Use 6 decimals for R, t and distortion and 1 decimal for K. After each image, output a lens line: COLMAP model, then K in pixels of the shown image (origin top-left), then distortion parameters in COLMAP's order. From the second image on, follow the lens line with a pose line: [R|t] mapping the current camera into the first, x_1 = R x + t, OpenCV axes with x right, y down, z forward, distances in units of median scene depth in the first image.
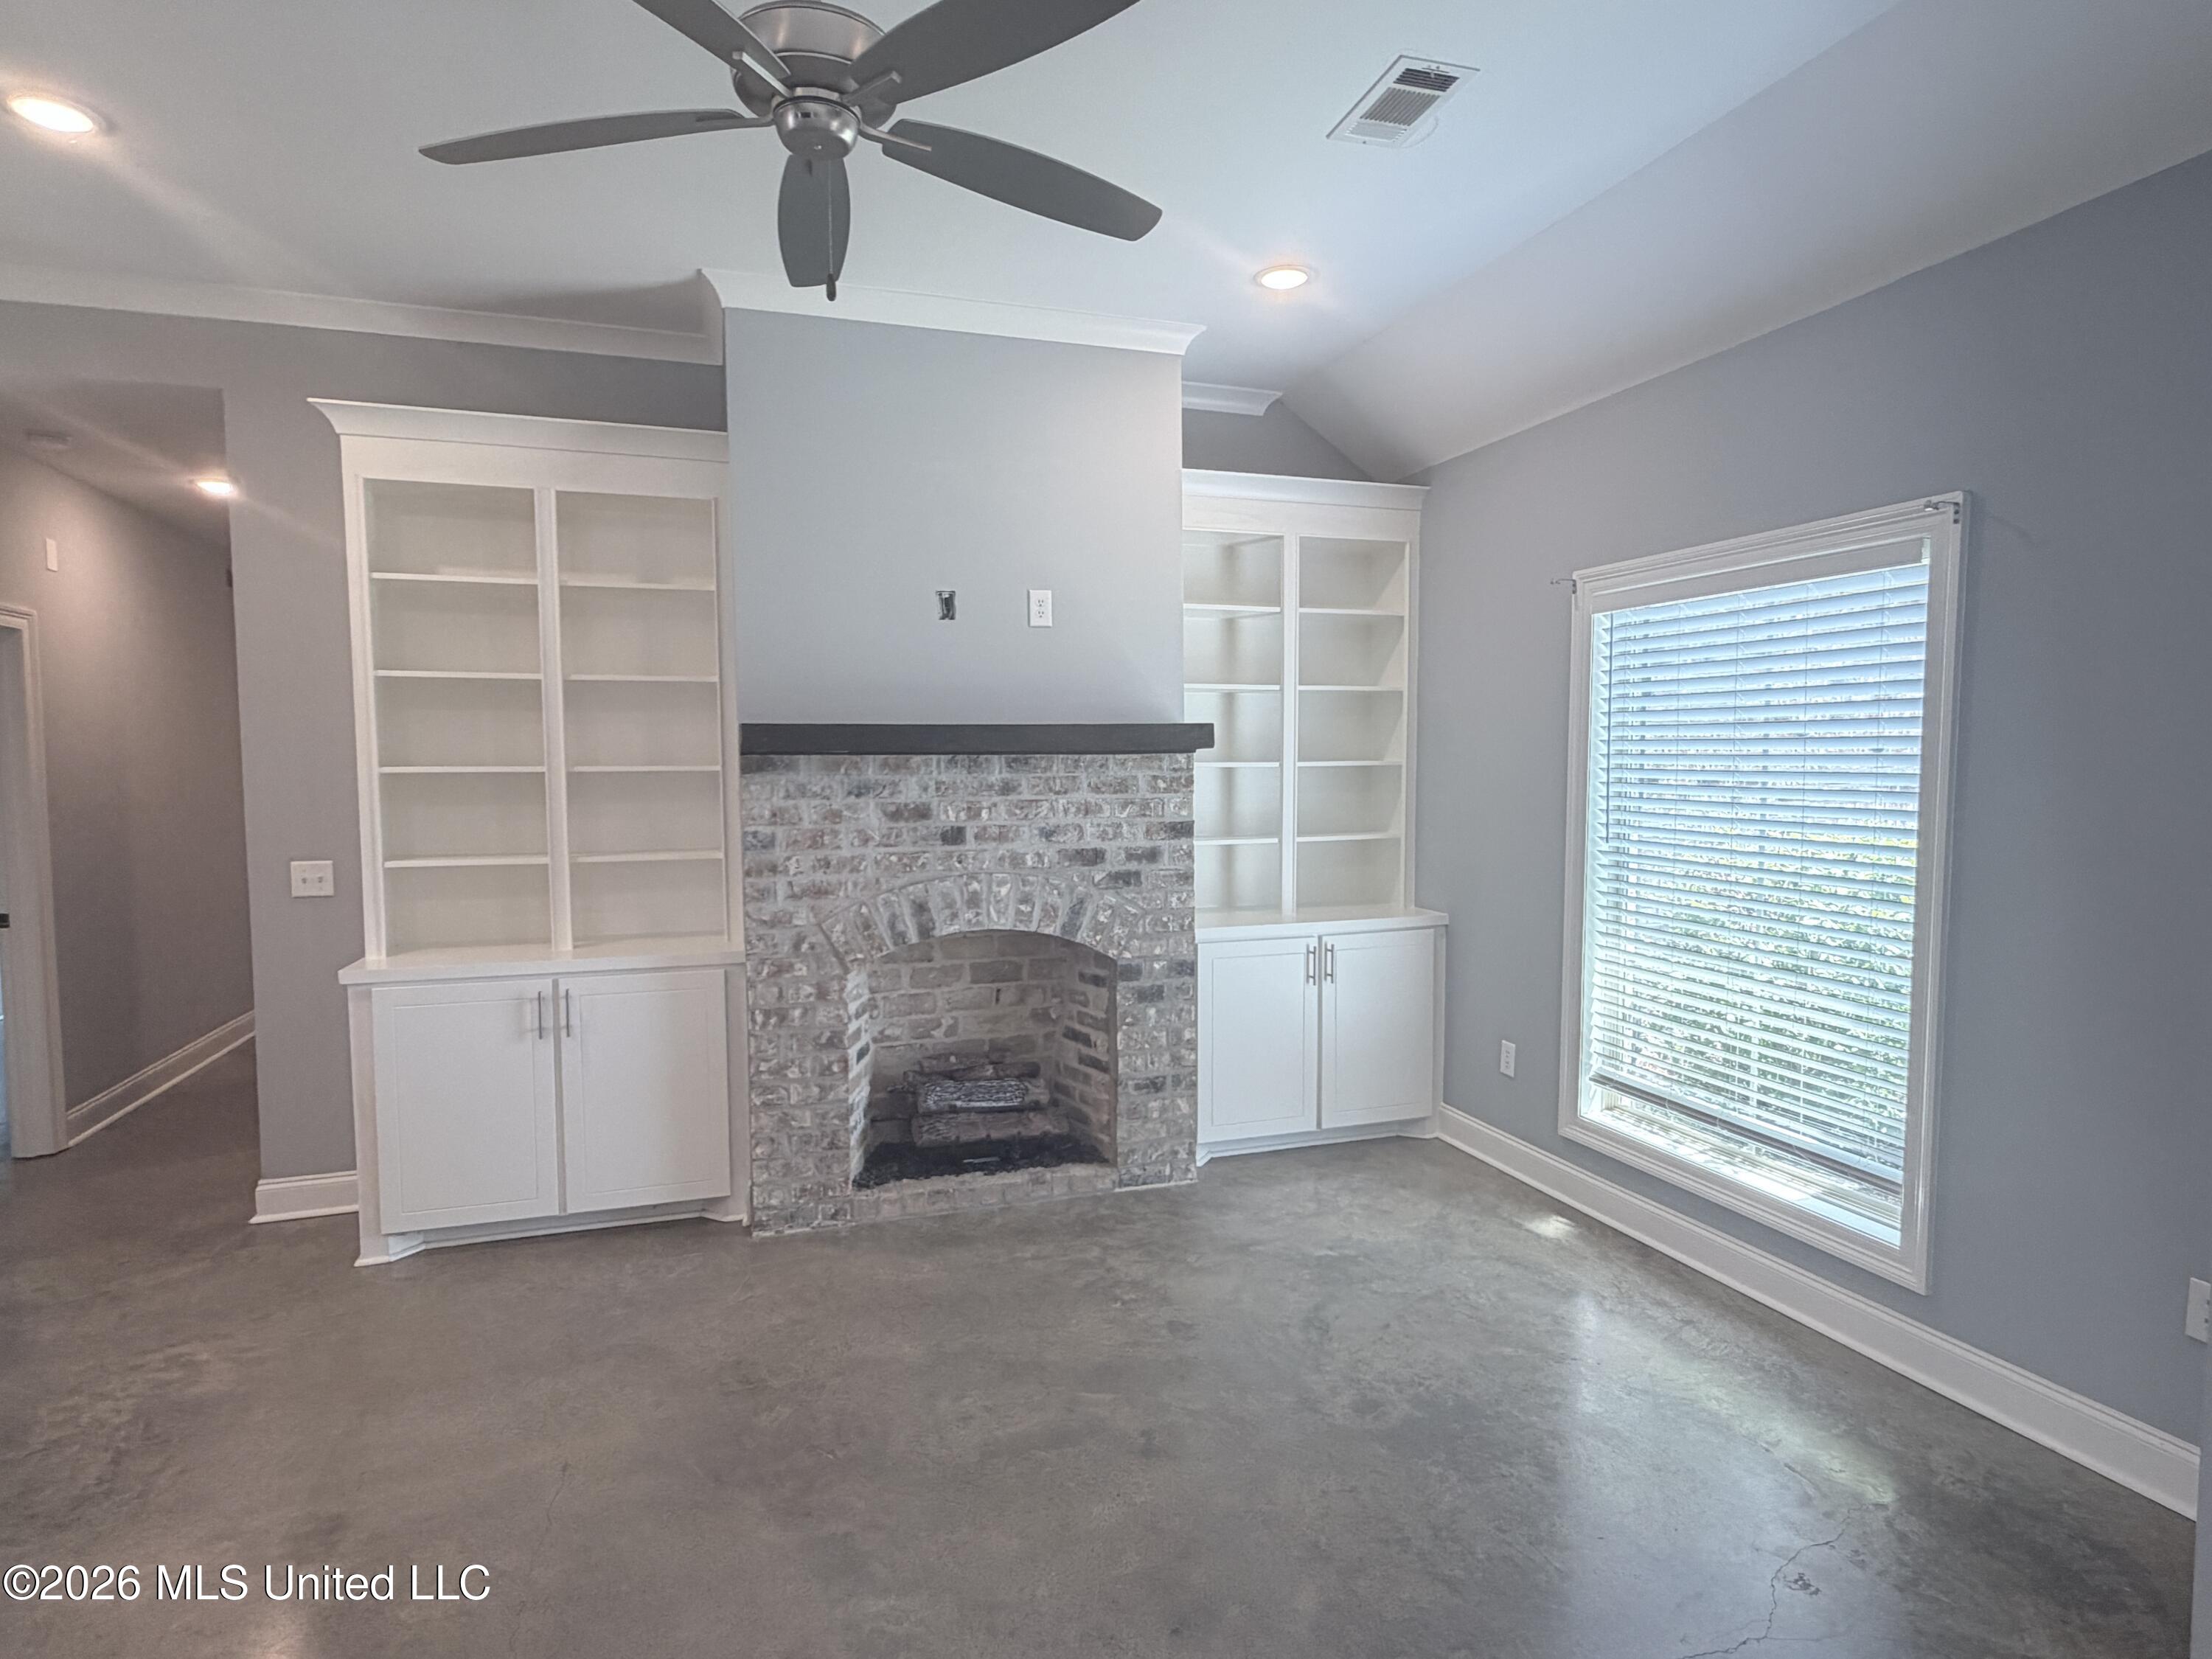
lens RADIAL K [[1188.4, 0, 1103.0], [0, 1188.4, 836.7], [0, 0, 1]] dist [0.002847, 0.000307]
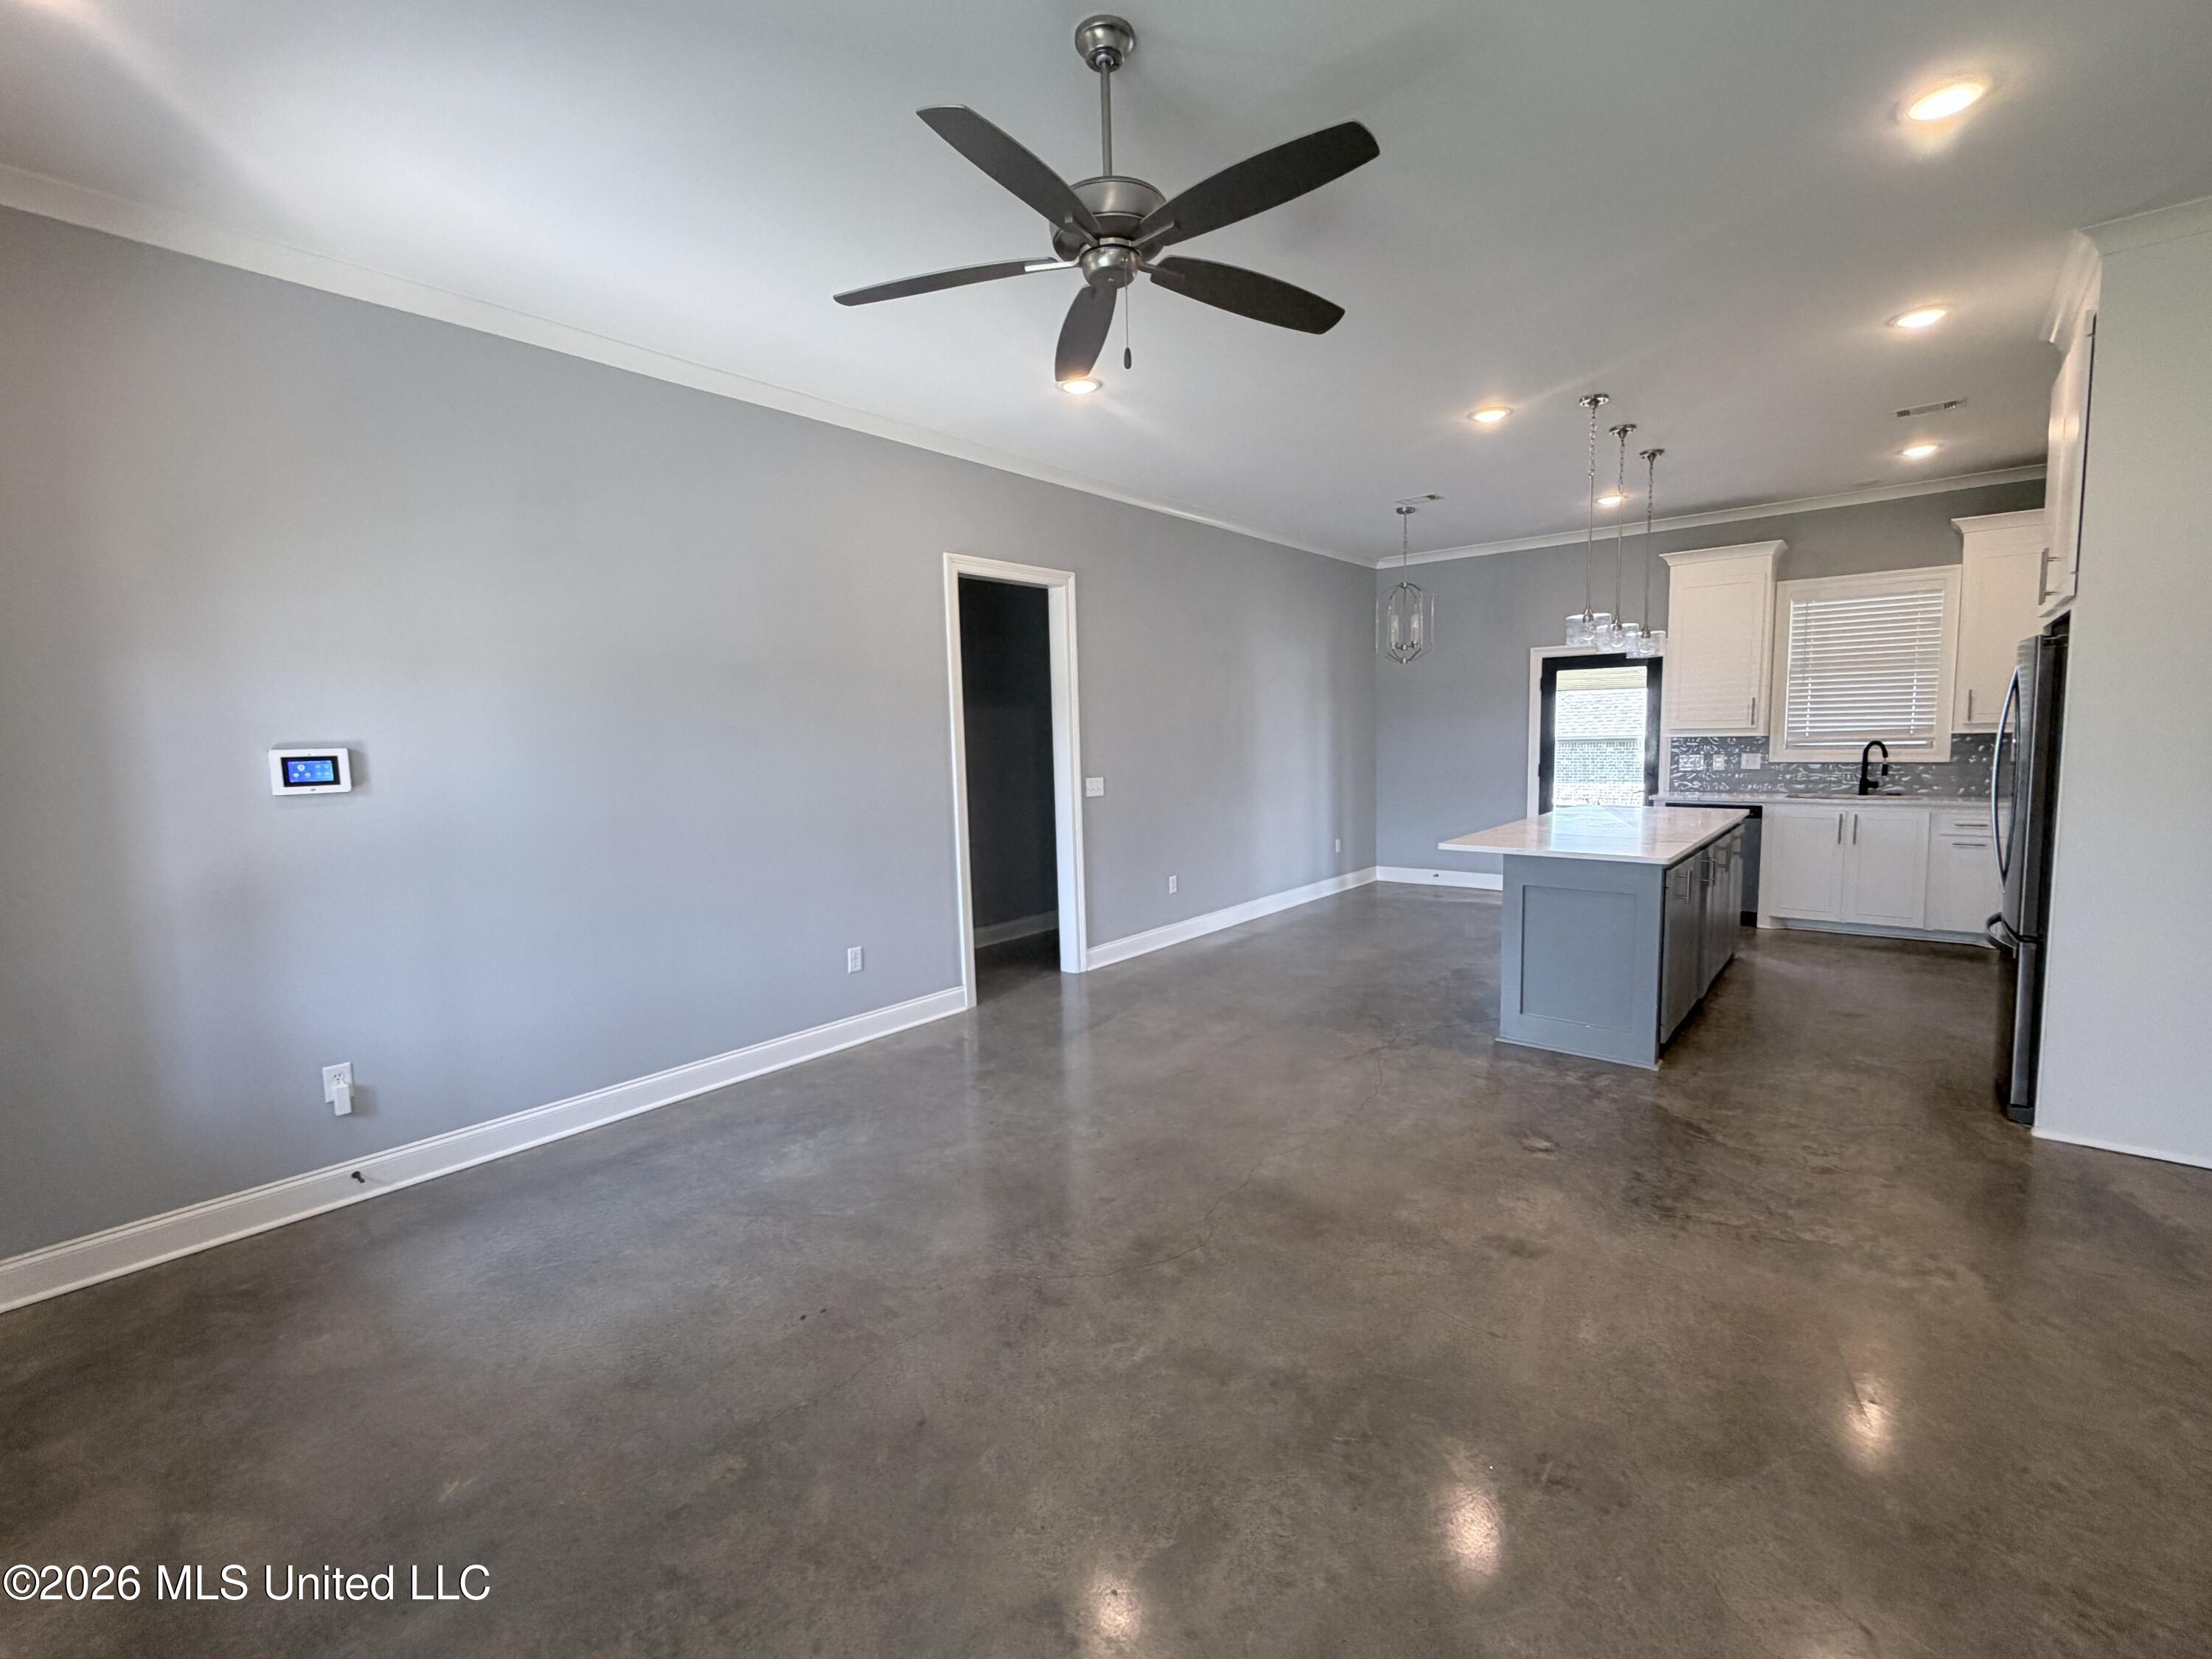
lens RADIAL K [[956.5, 0, 1106.0], [0, 956.5, 829.5], [0, 0, 1]] dist [-0.000151, -0.000880]
pose [[-0.852606, 0.077533, -0.516771, 0.195180], [-0.004894, 0.987704, 0.156262, -0.056087], [0.522532, 0.135759, -0.841742, 0.989487]]
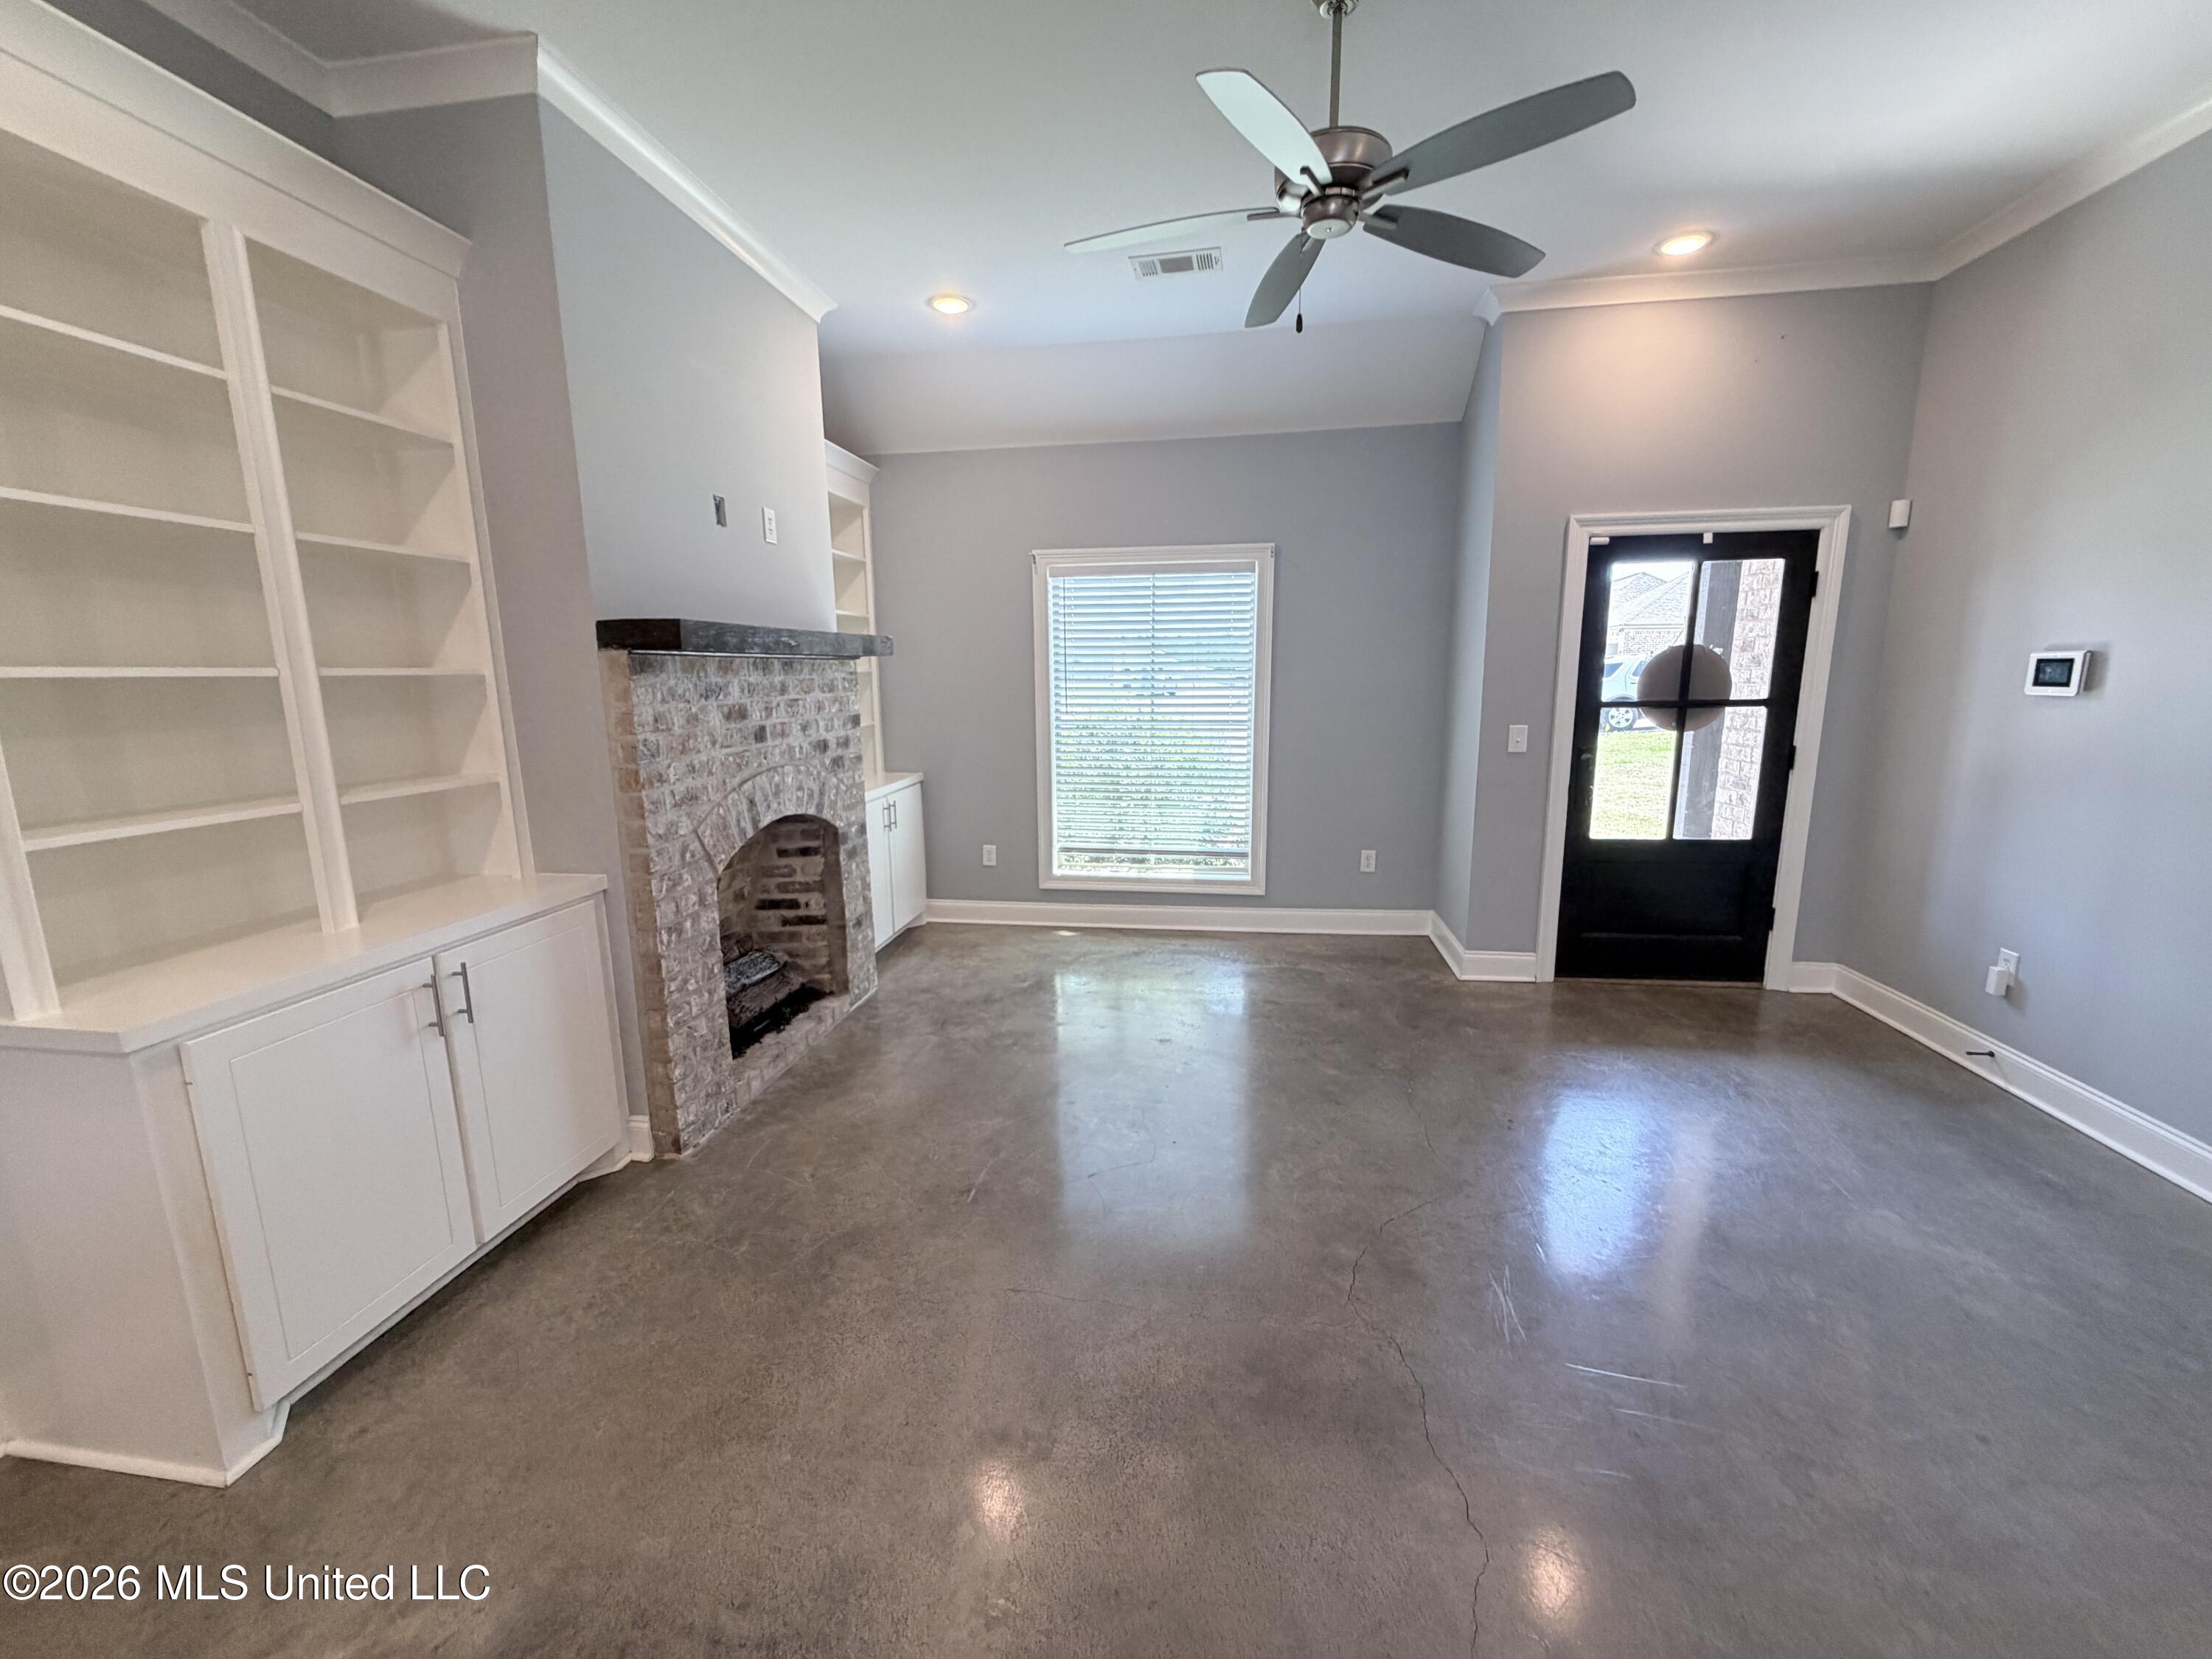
lens RADIAL K [[879.6, 0, 1100.0], [0, 879.6, 831.0], [0, 0, 1]] dist [-0.001495, -0.000203]
pose [[0.460720, -0.159848, 0.873032, -0.704514], [0.067928, 0.987113, 0.144889, -0.008625], [-0.884942, -0.007450, 0.465641, 0.357752]]
